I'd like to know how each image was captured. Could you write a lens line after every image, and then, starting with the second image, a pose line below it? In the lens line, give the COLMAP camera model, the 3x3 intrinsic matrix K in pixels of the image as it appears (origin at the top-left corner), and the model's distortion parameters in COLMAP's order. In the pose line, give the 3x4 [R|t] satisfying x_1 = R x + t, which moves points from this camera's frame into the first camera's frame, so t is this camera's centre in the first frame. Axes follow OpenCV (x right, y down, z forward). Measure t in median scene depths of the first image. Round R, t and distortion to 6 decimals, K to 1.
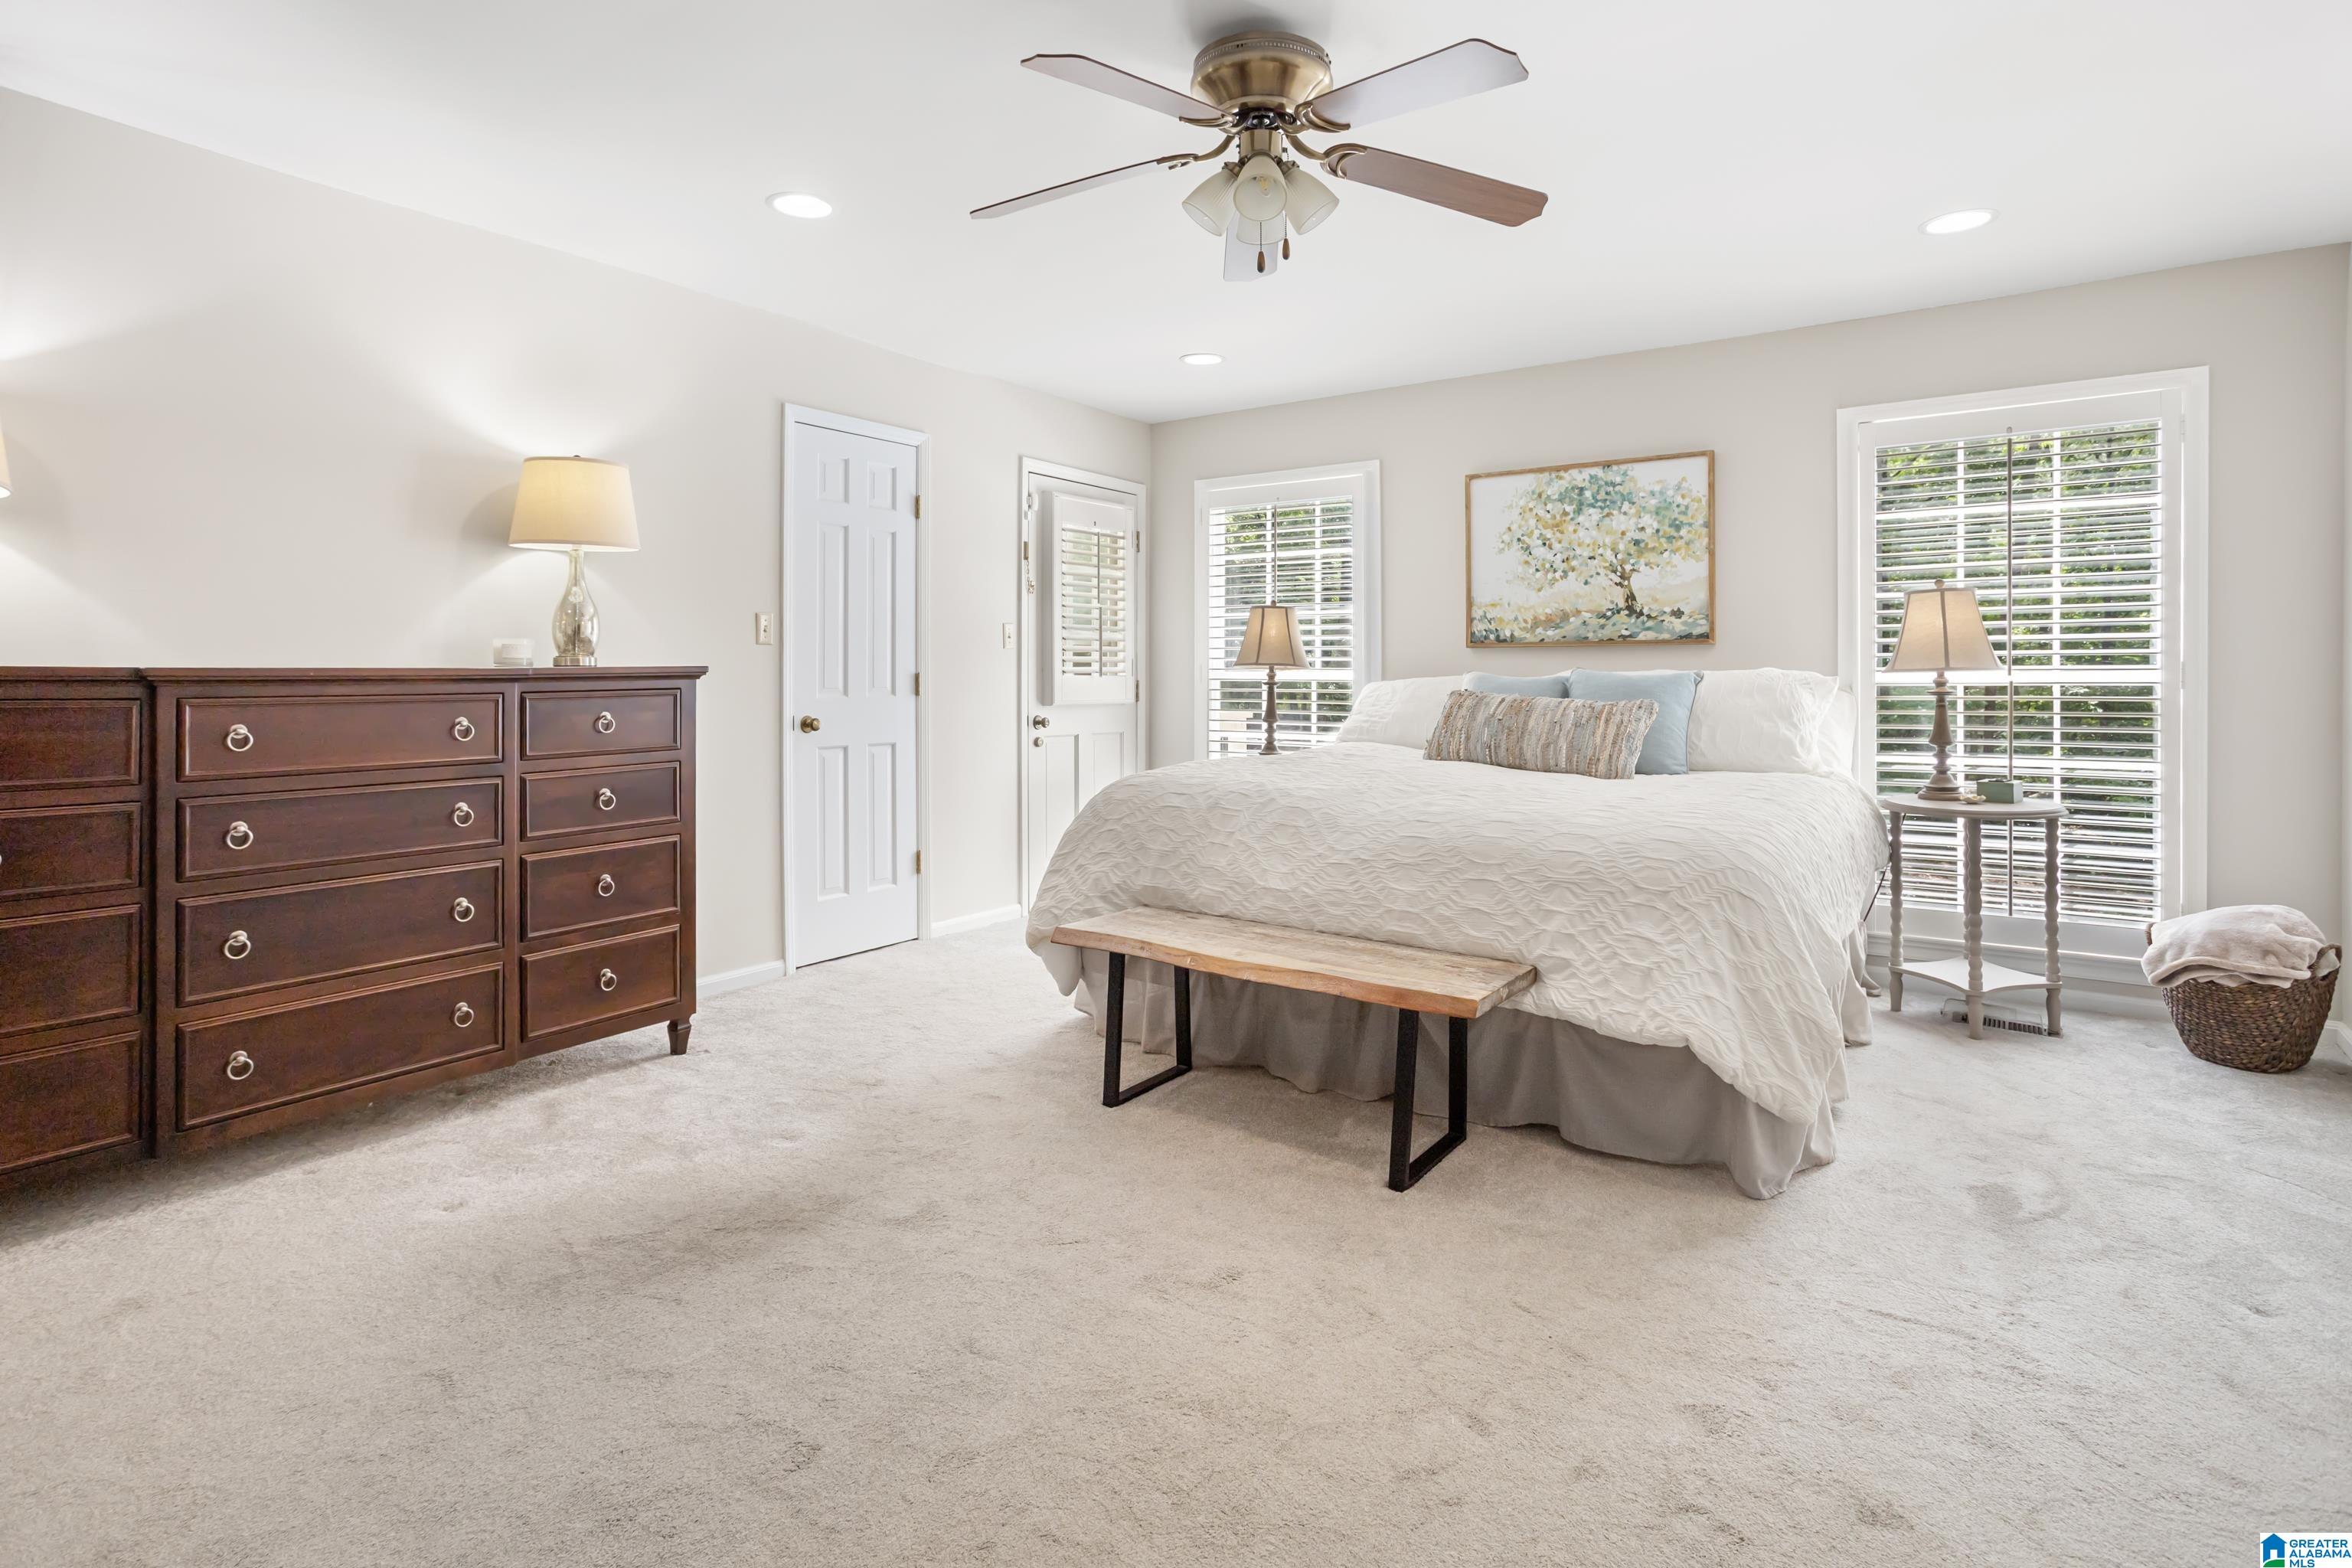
lens RADIAL K [[1159.9, 0, 1177.3], [0, 1159.9, 681.8], [0, 0, 1]] dist [-0.033350, 0.000079]
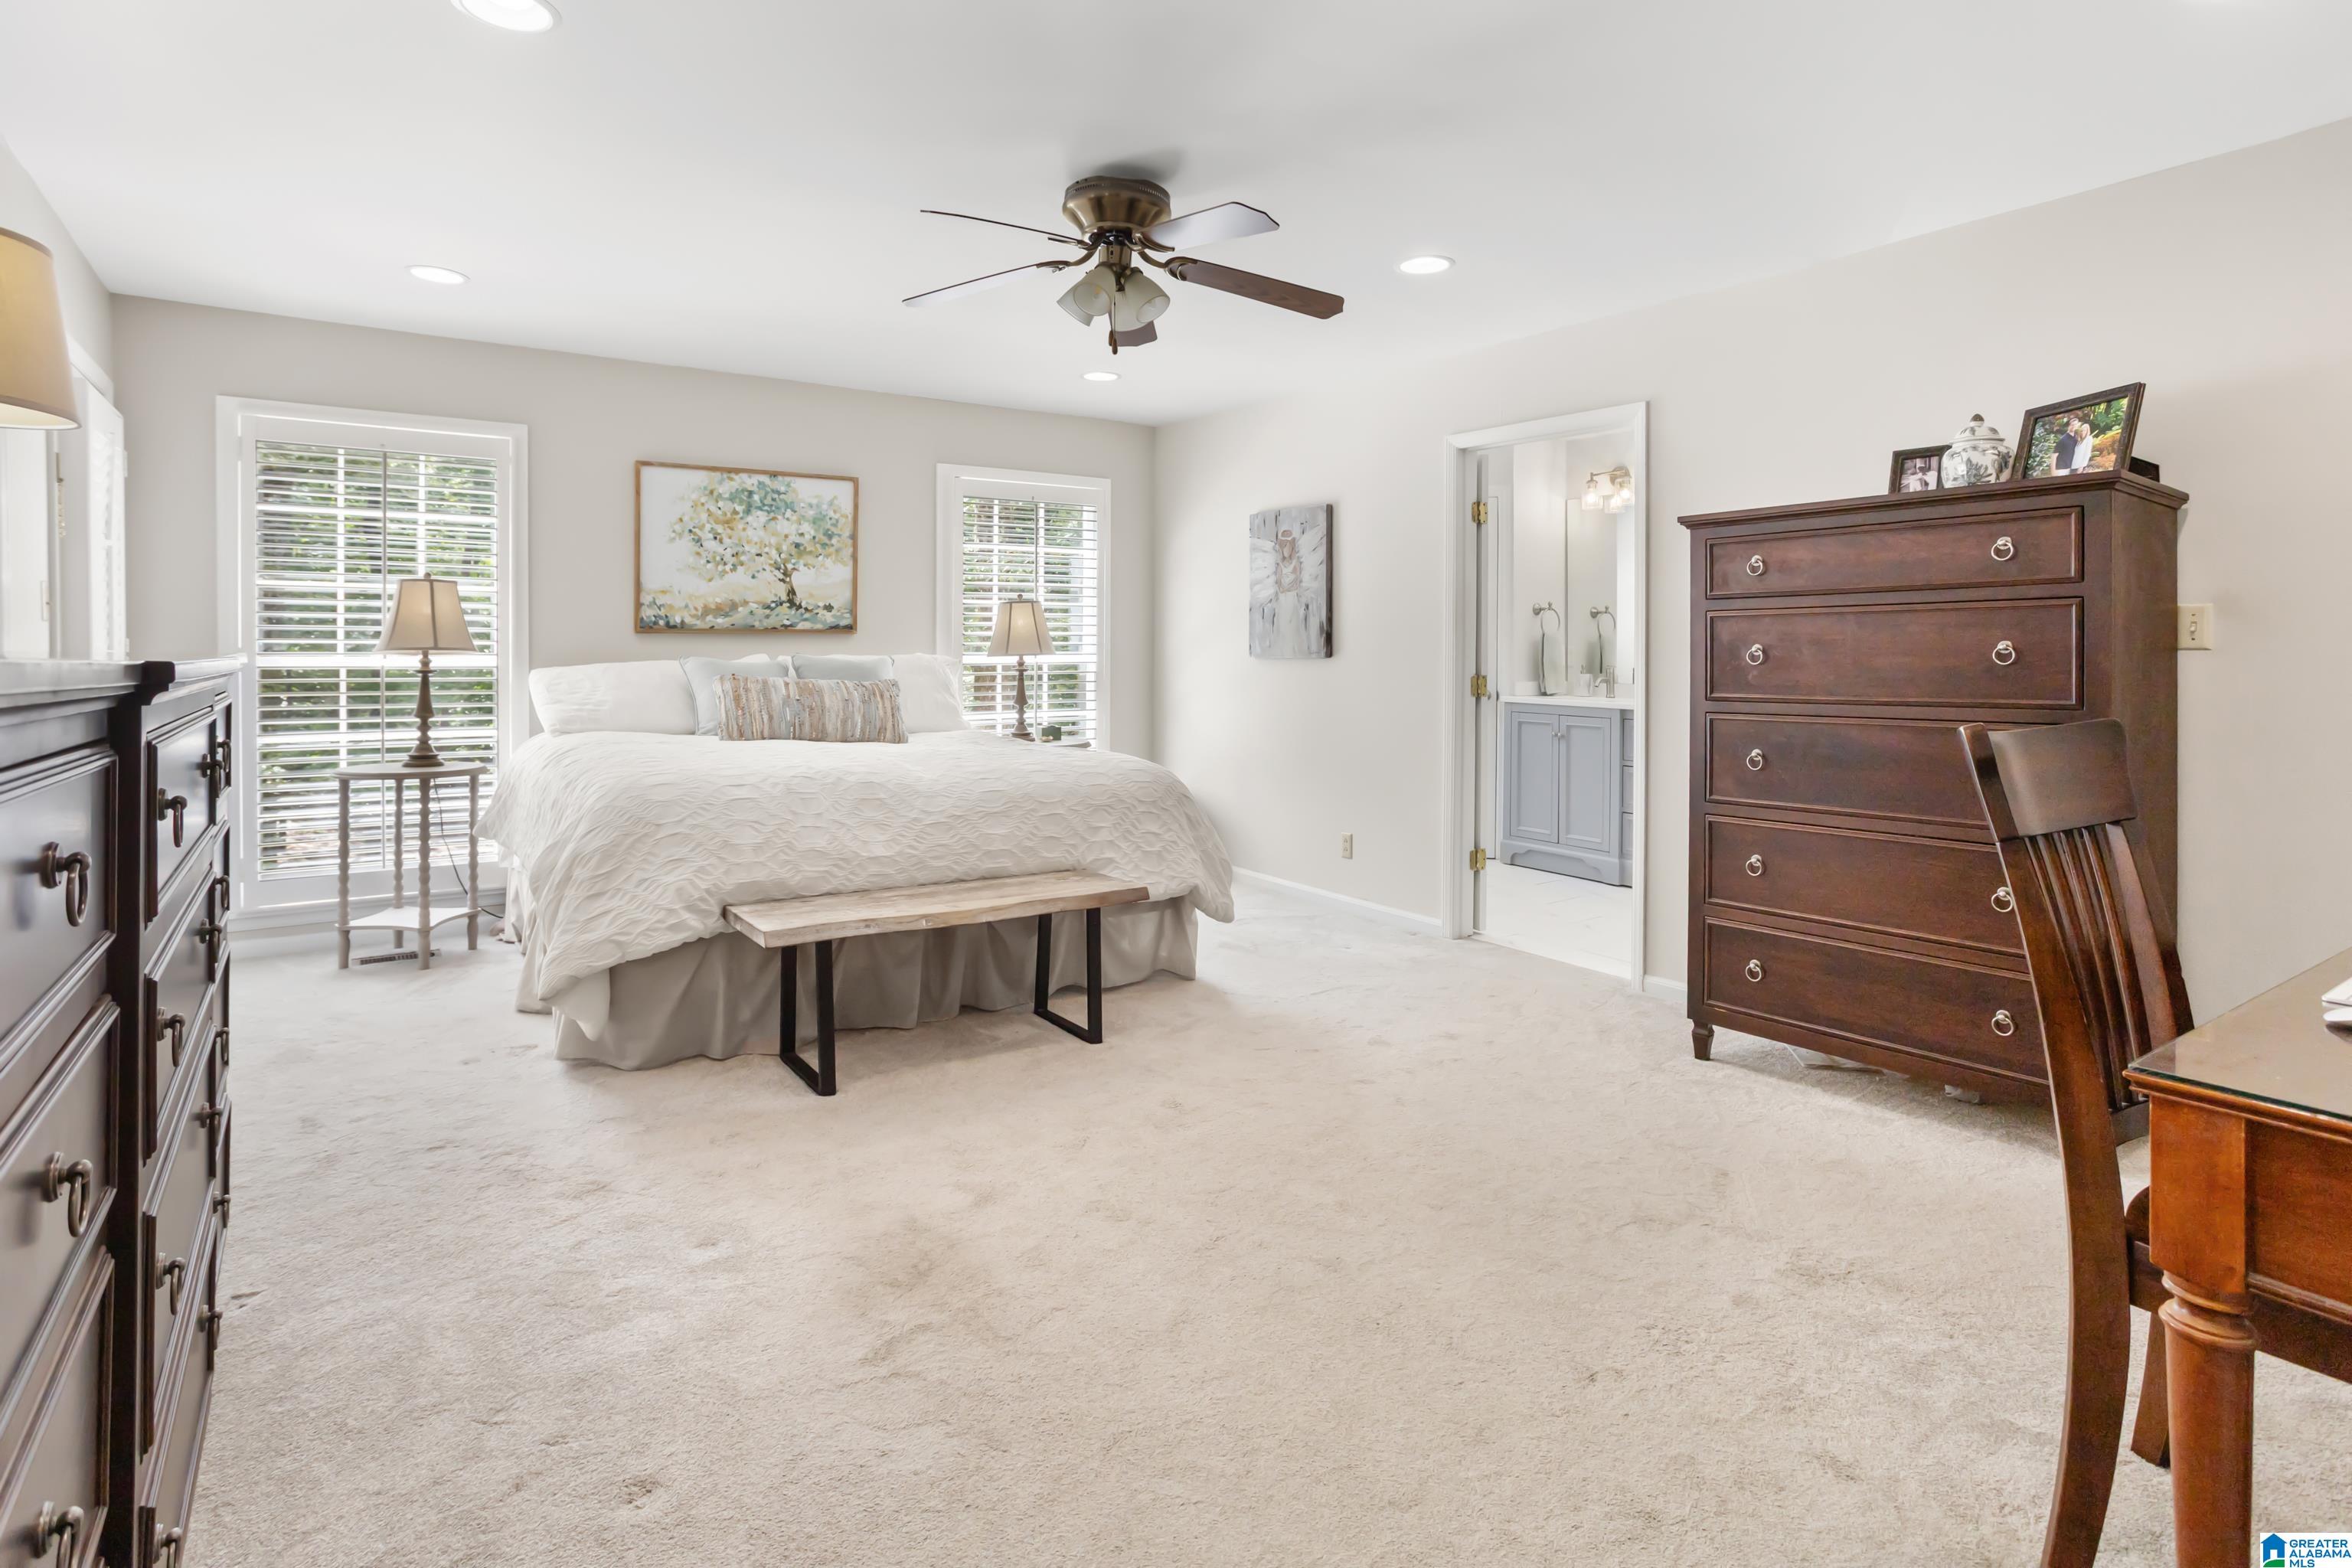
lens RADIAL K [[1146.0, 0, 1126.1], [0, 1146.0, 725.3], [0, 0, 1]] dist [-0.086127, 0.056774]
pose [[0.369833, -0.058128, 0.927278, -0.551315], [0.006180, 0.998173, 0.060107, -0.005939], [-0.929078, -0.016499, 0.369516, 0.258741]]
